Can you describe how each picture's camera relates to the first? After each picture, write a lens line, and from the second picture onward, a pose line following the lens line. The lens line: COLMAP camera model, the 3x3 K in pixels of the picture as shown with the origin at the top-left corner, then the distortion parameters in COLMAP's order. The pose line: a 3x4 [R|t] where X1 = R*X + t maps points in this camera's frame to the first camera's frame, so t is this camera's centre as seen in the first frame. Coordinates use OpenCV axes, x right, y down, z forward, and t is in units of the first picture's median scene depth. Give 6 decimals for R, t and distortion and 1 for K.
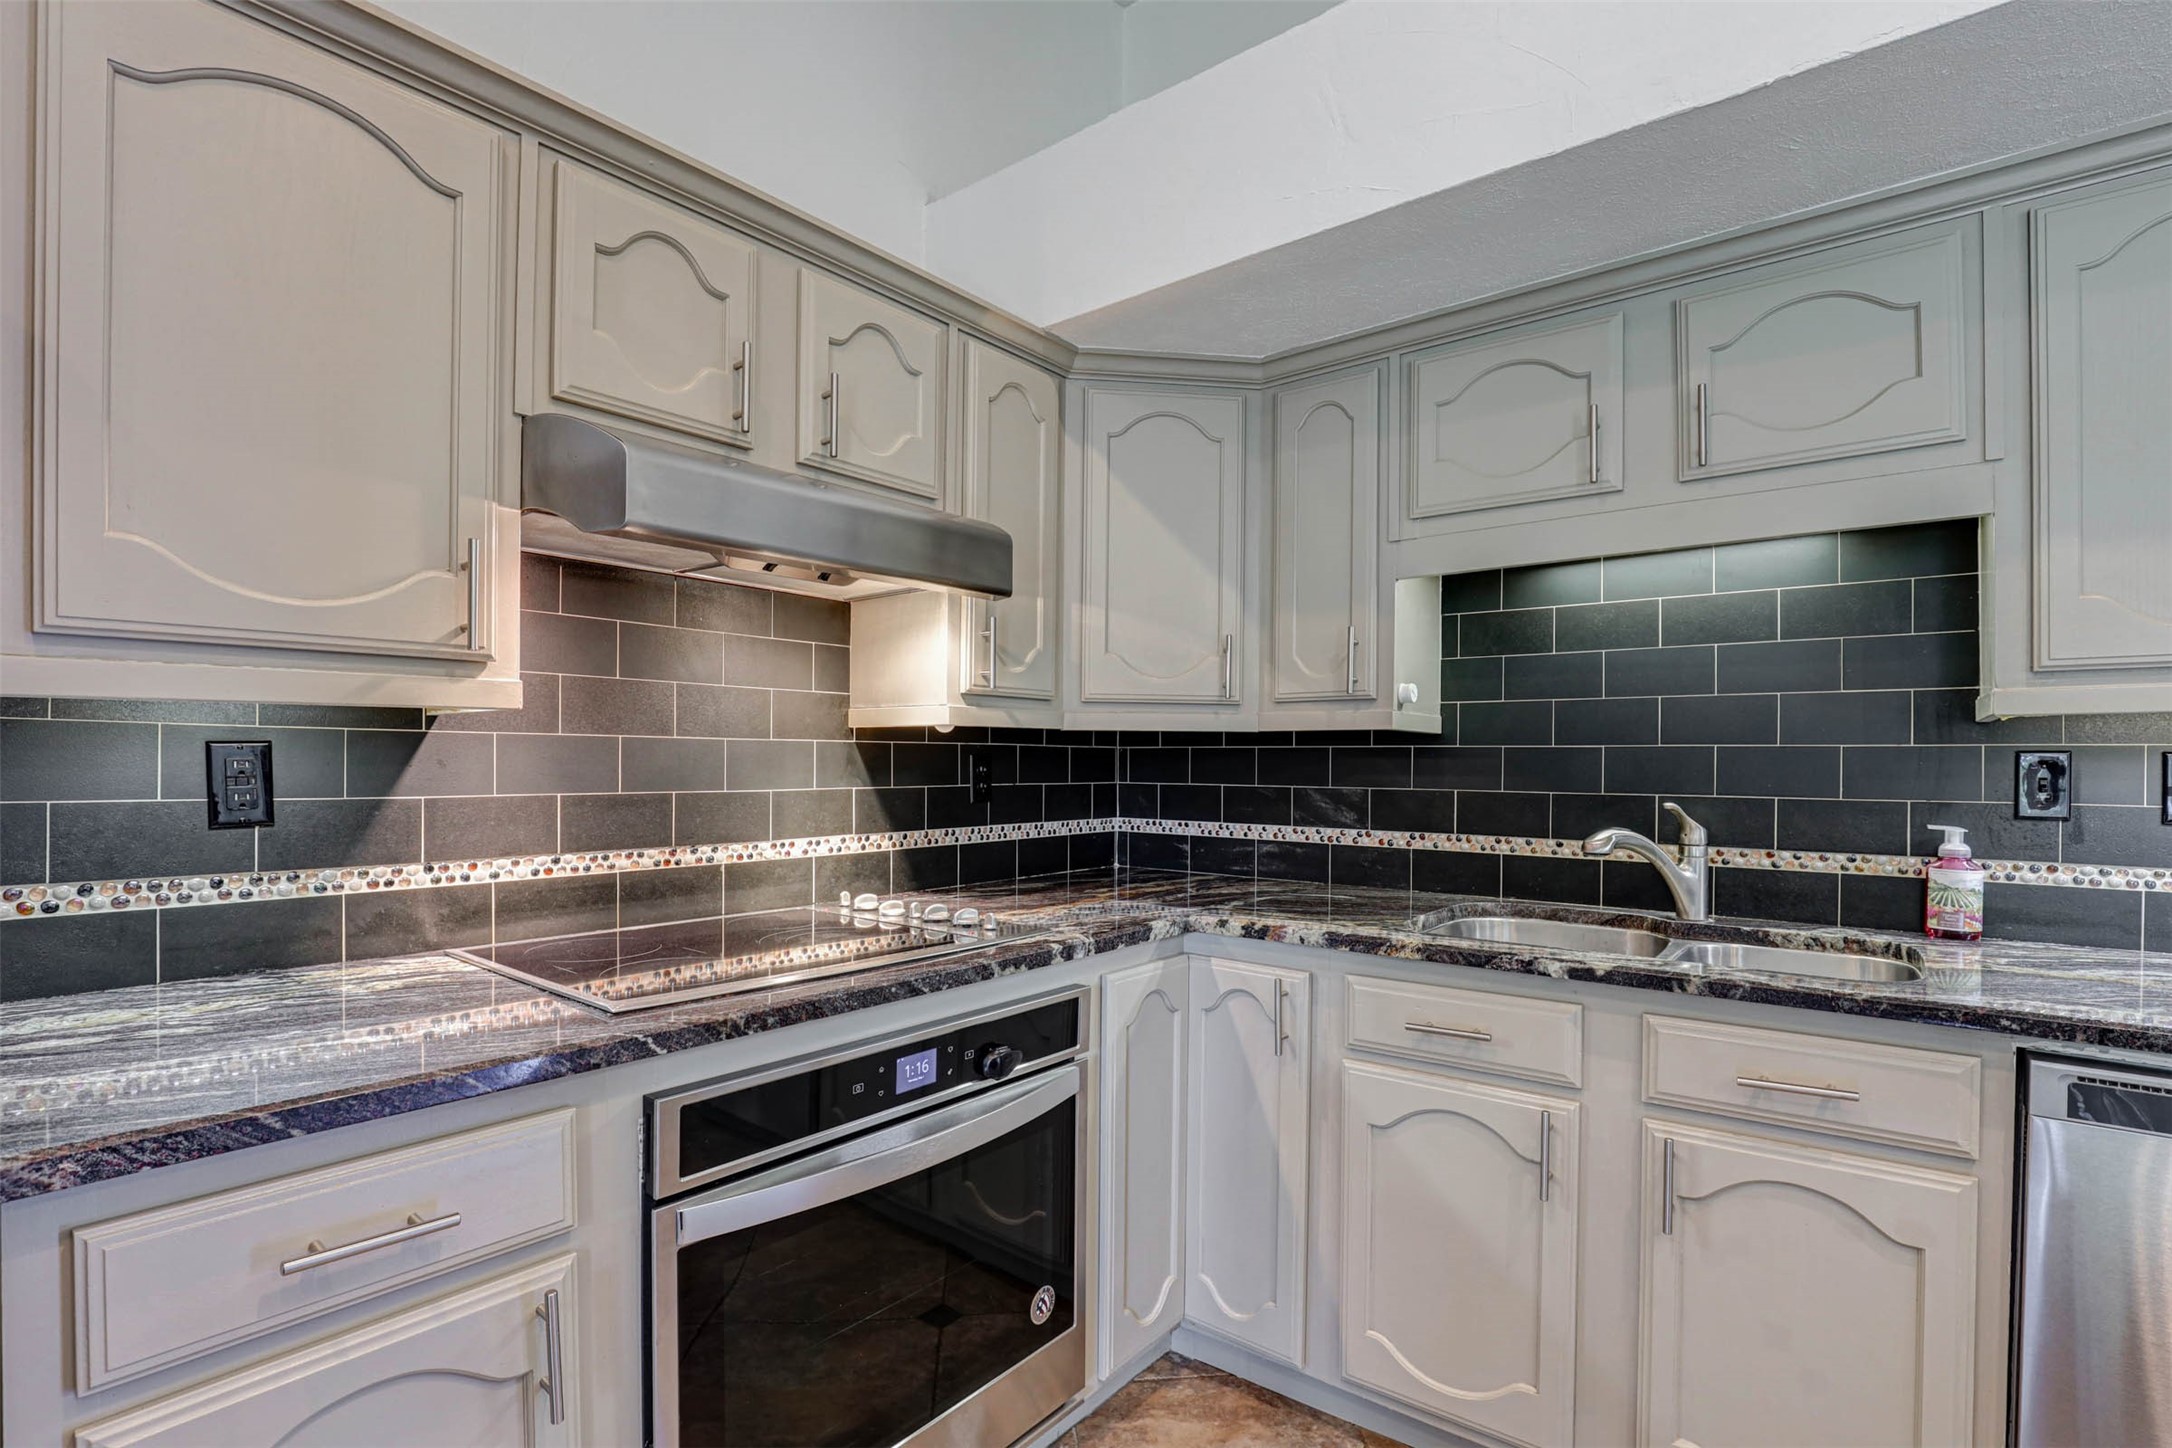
lens RADIAL K [[1006.1, 0, 1092.3], [0, 1006.1, 760.6], [0, 0, 1]] dist [-0.036546, 0.008127]
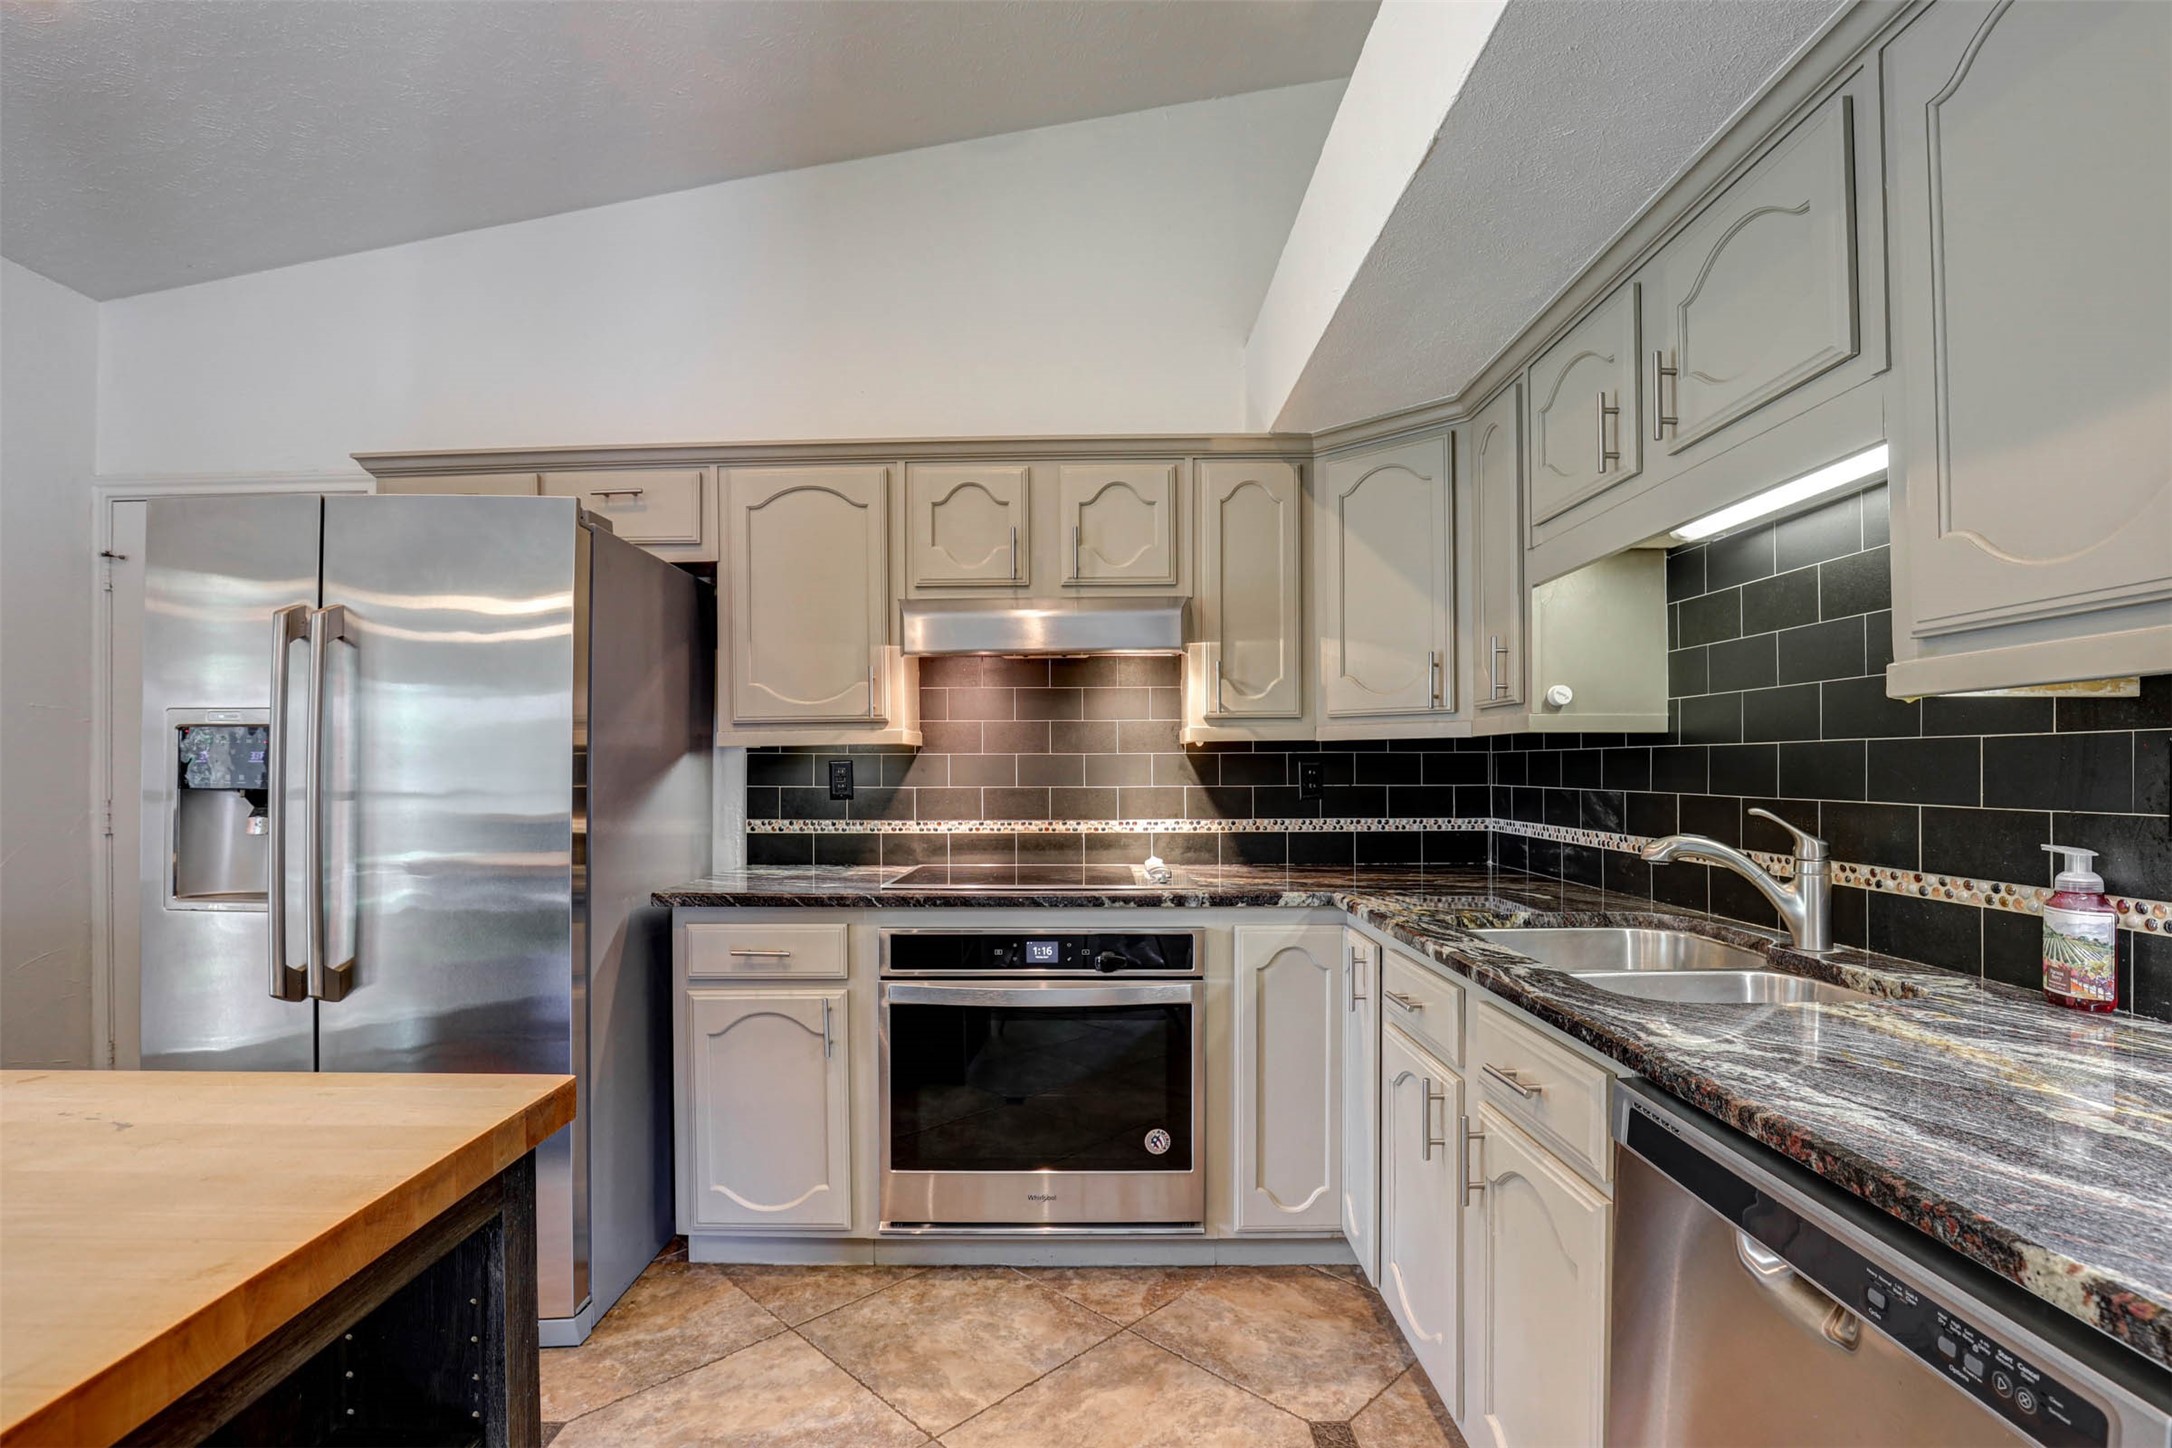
lens RADIAL K [[1006.1, 0, 1092.3], [0, 1006.1, 760.6], [0, 0, 1]] dist [-0.036546, 0.008127]
pose [[0.625940, -0.013323, -0.779758, 0.908120], [0.007613, 0.999911, -0.010973, 0.006421], [0.779834, 0.000932, 0.625985, 0.010397]]
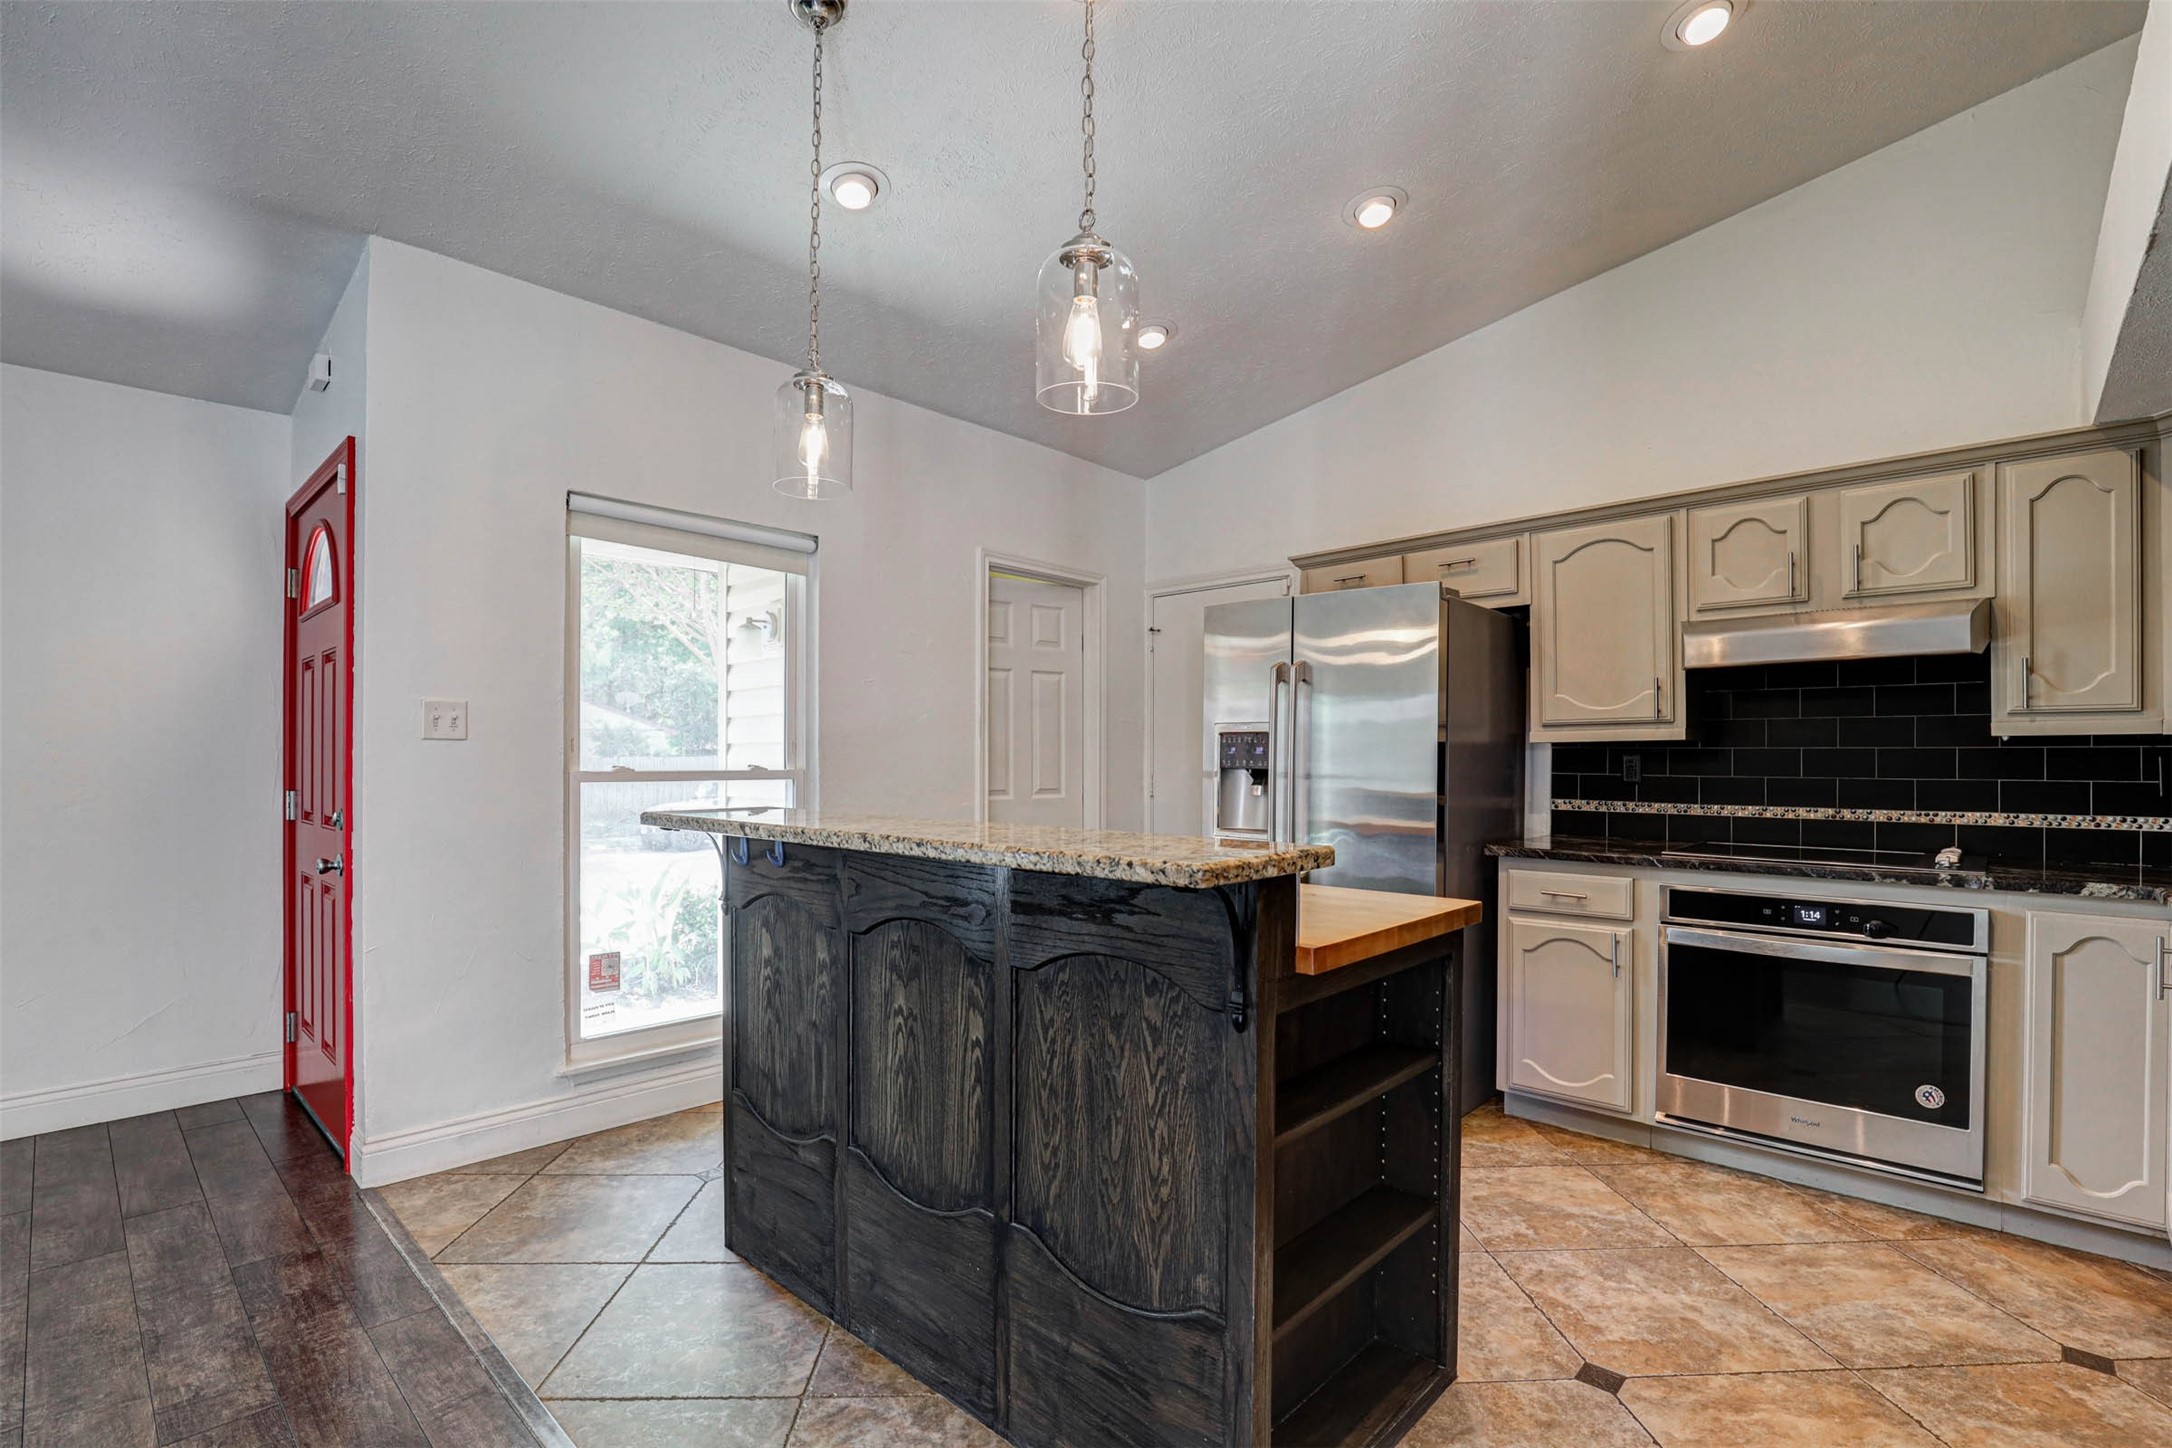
lens RADIAL K [[1006.1, 0, 1092.3], [0, 1006.1, 760.6], [0, 0, 1]] dist [-0.036546, 0.008127]
pose [[-0.075592, -0.004647, -0.997128, 1.440946], [-0.003654, 0.999984, -0.004383, 0.012225], [0.997132, 0.003312, -0.075608, -0.207922]]
